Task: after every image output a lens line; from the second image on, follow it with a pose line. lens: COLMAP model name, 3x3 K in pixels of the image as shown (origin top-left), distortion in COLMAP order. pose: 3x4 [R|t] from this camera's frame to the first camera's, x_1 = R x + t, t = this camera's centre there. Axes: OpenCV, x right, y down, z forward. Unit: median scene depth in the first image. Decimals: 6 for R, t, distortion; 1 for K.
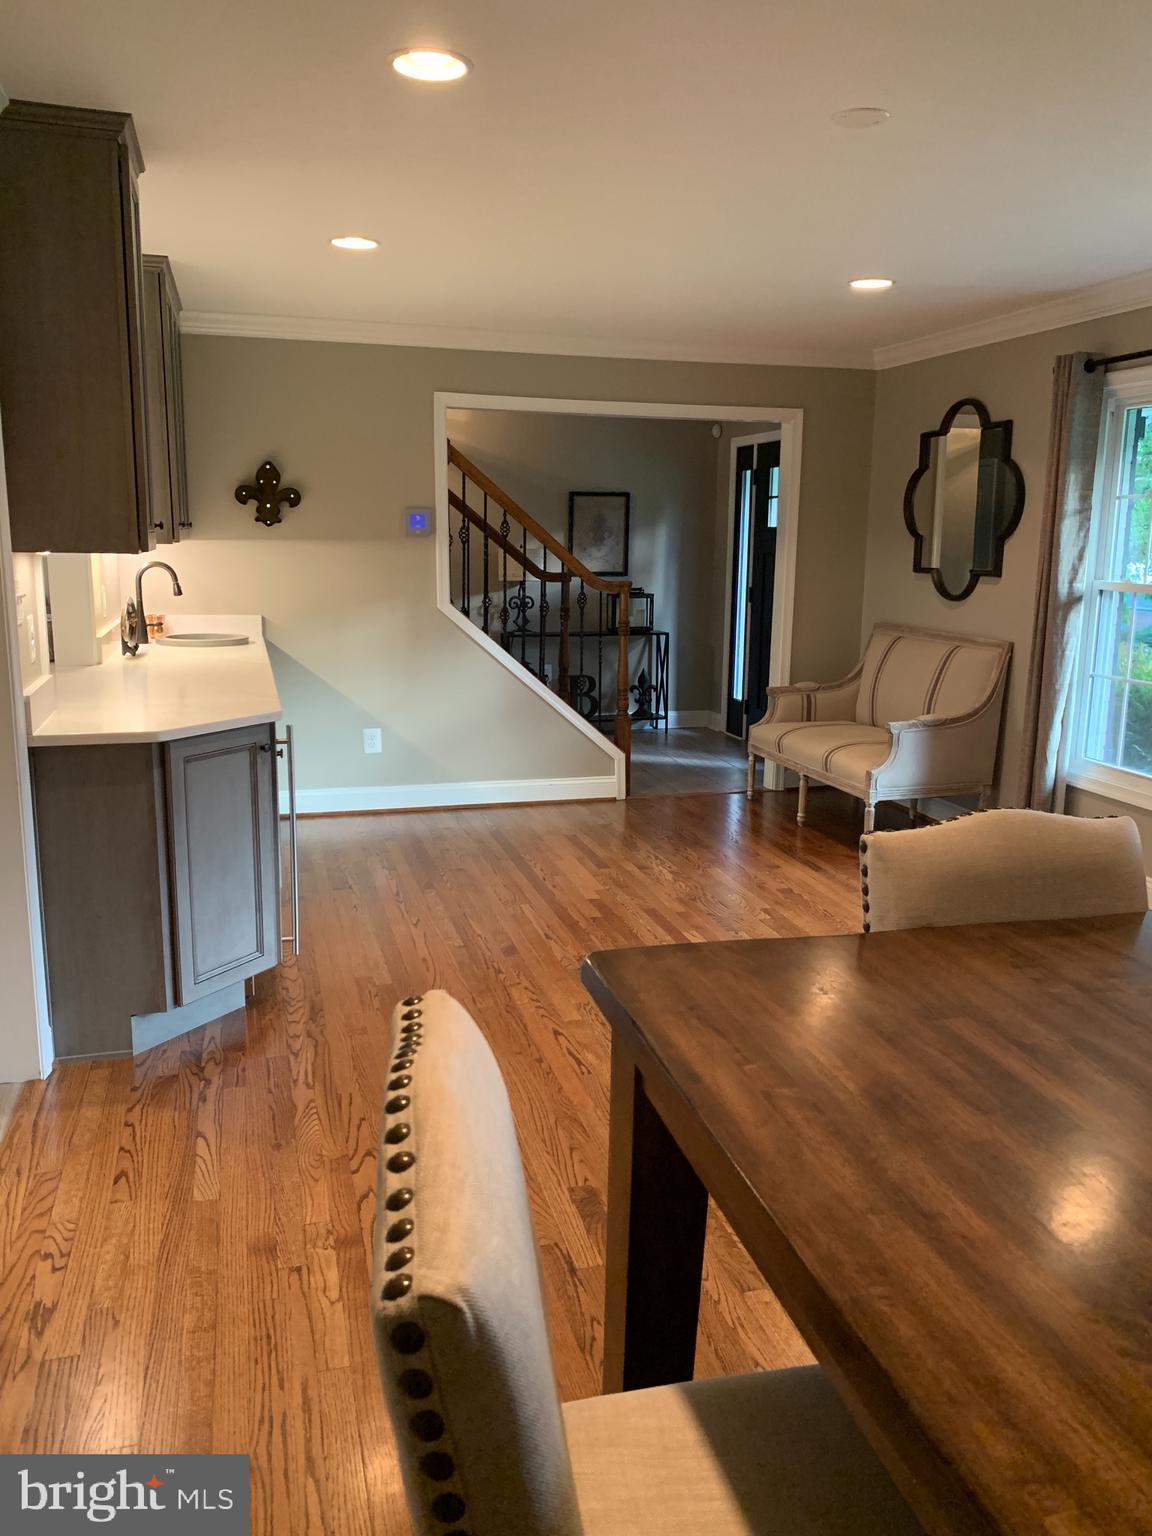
lens RADIAL K [[1186.4, 0, 576.1], [0, 1186.4, 768.7], [0, 0, 1]] dist [0.039976, -0.046075]
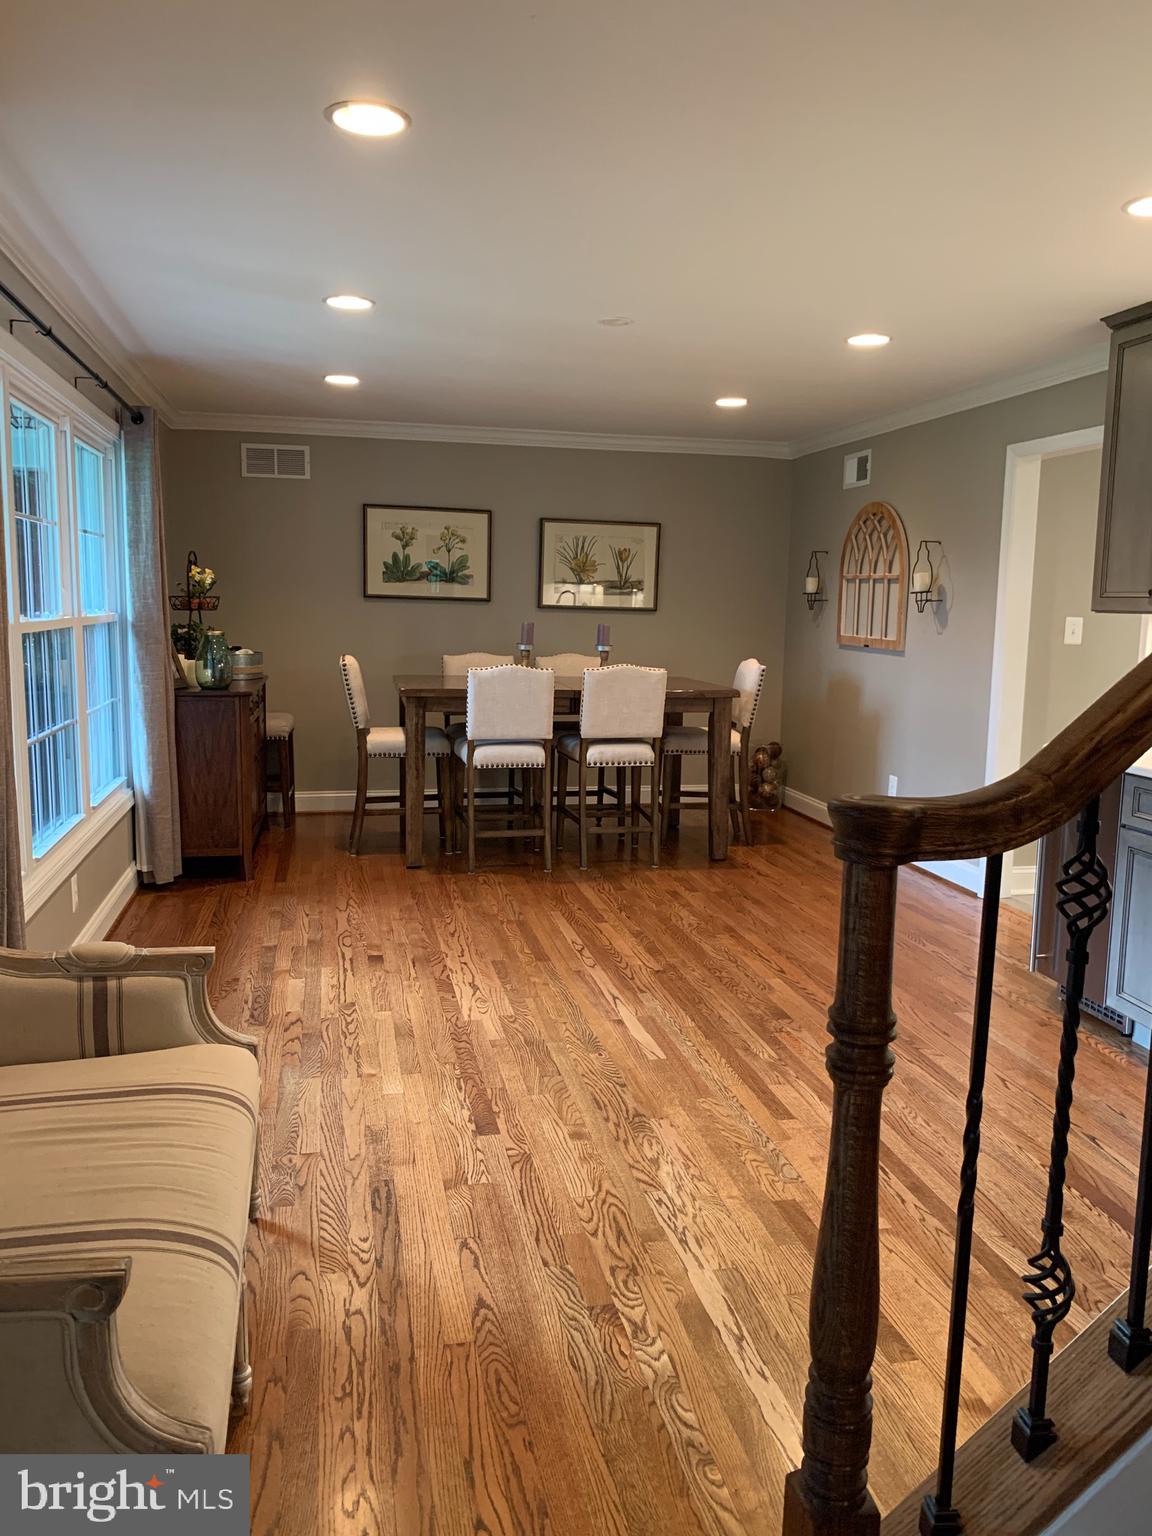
lens RADIAL K [[1186.4, 0, 573.8], [0, 1186.4, 763.0], [0, 0, 1]] dist [0.039976, -0.046075]
pose [[-0.997053, -0.044314, 0.062630, 0.127384], [-0.021308, 0.944150, 0.328826, -0.378336], [-0.073704, 0.326523, -0.942311, 1.982056]]
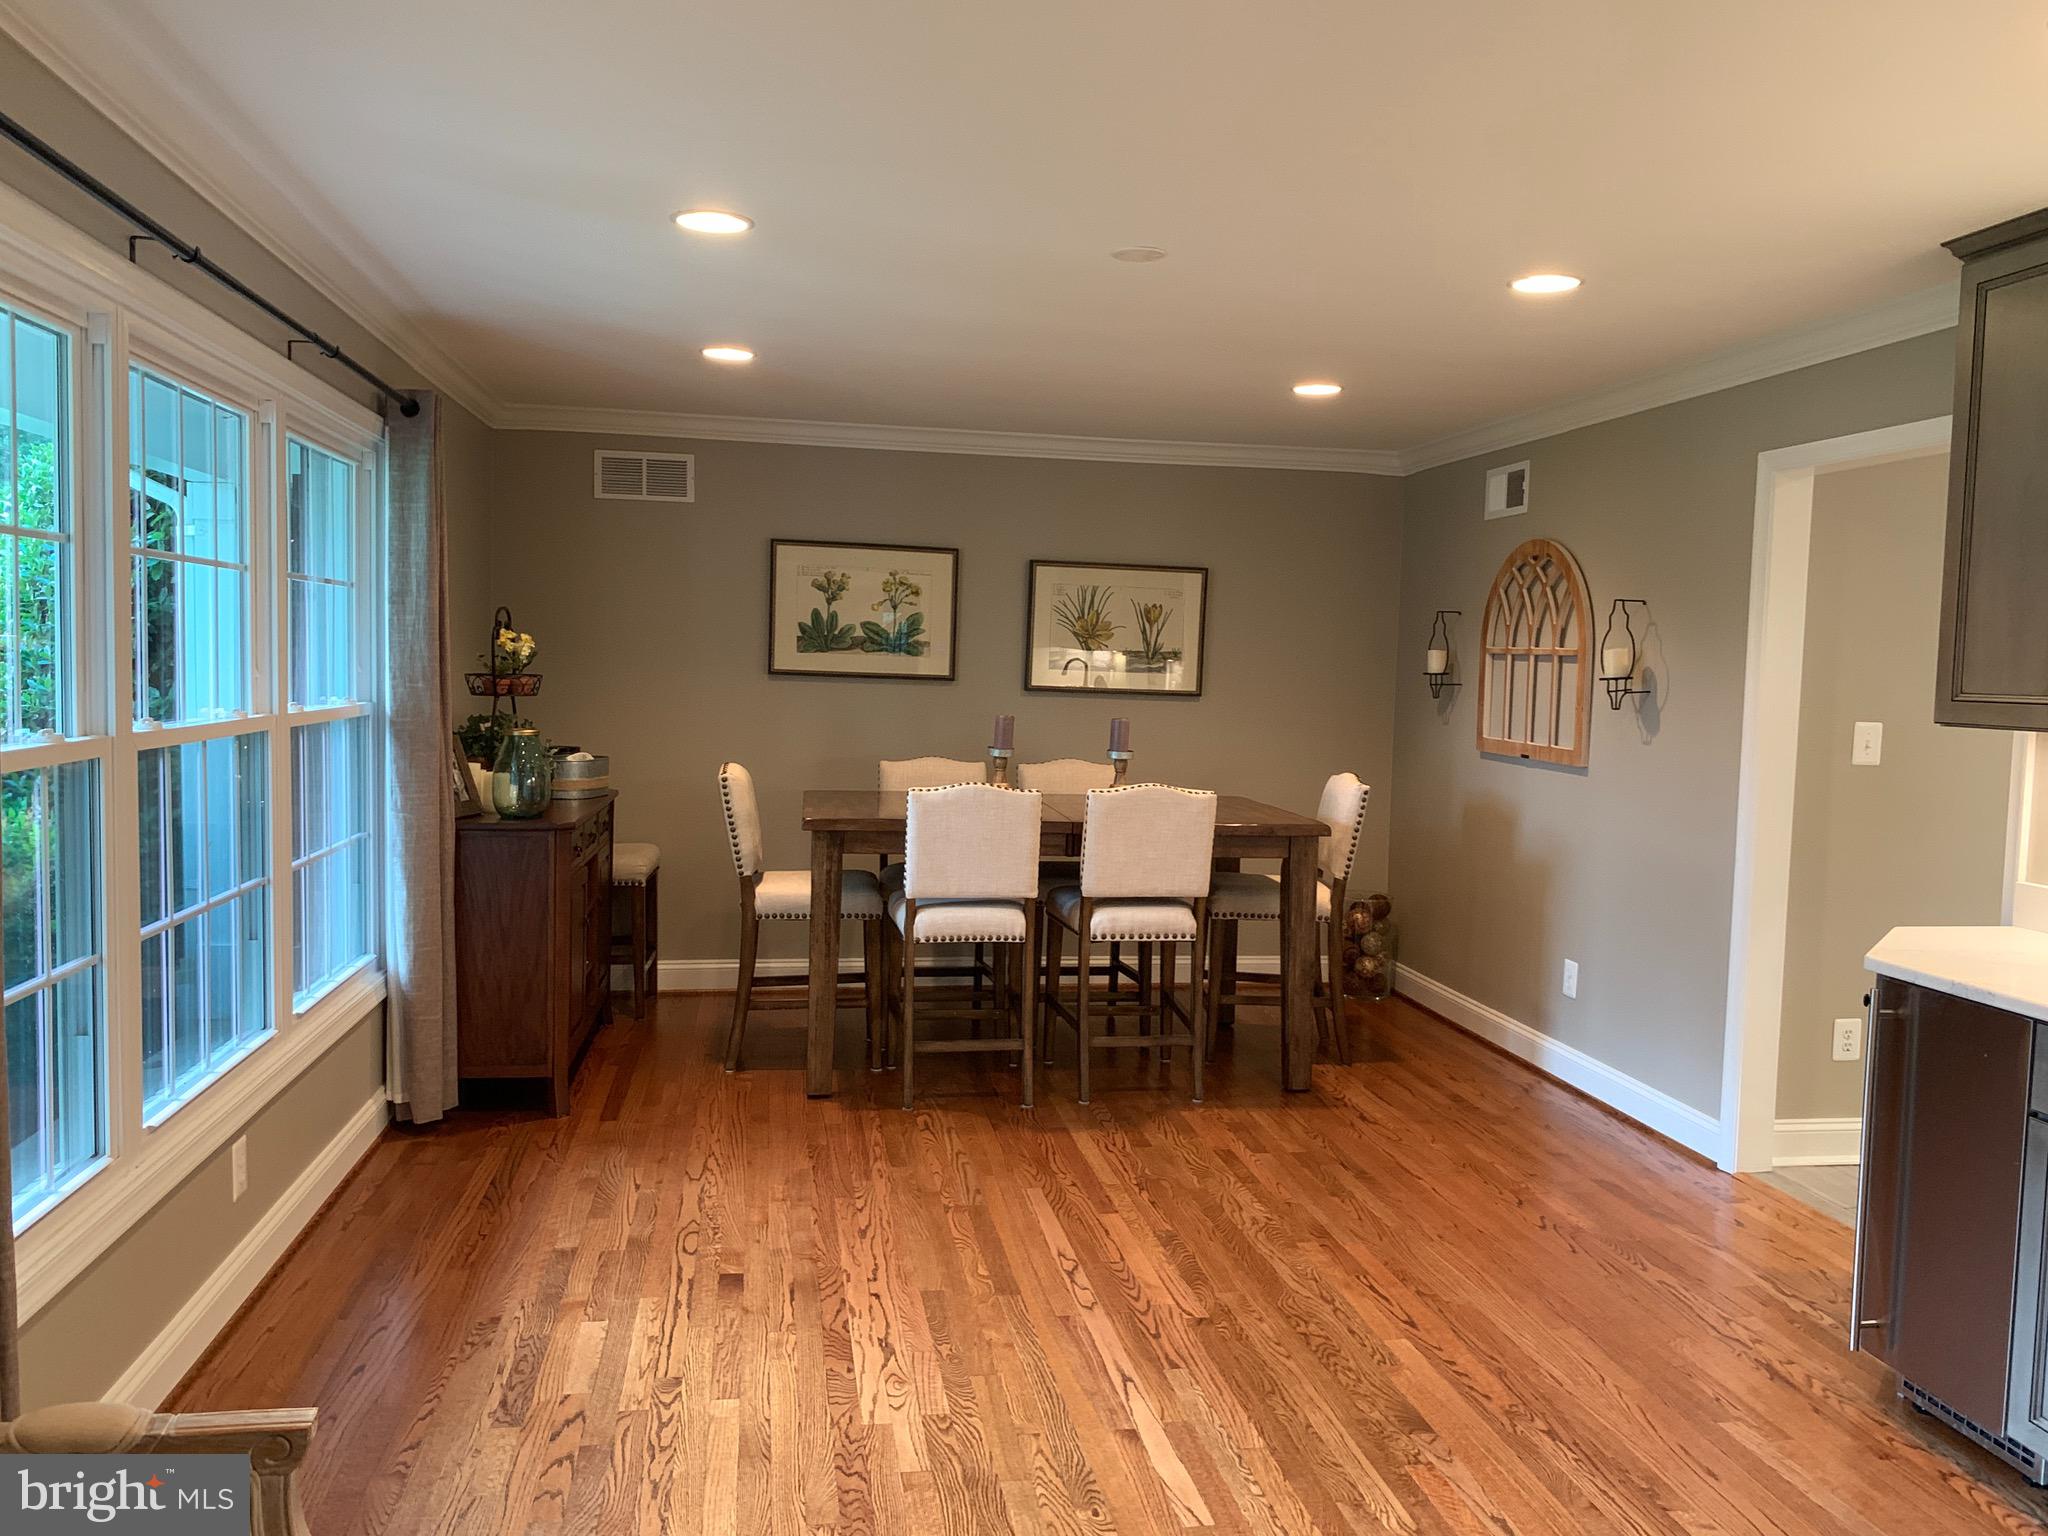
lens RADIAL K [[1581.9, 0, 1022.0], [0, 1581.9, 769.1], [0, 0, 1]] dist [0.039976, -0.046075]
pose [[-0.992786, -0.051014, 0.108510, 0.127837], [-0.020729, 0.964374, 0.263730, -0.353975], [-0.118098, 0.259578, -0.958474, 1.758353]]
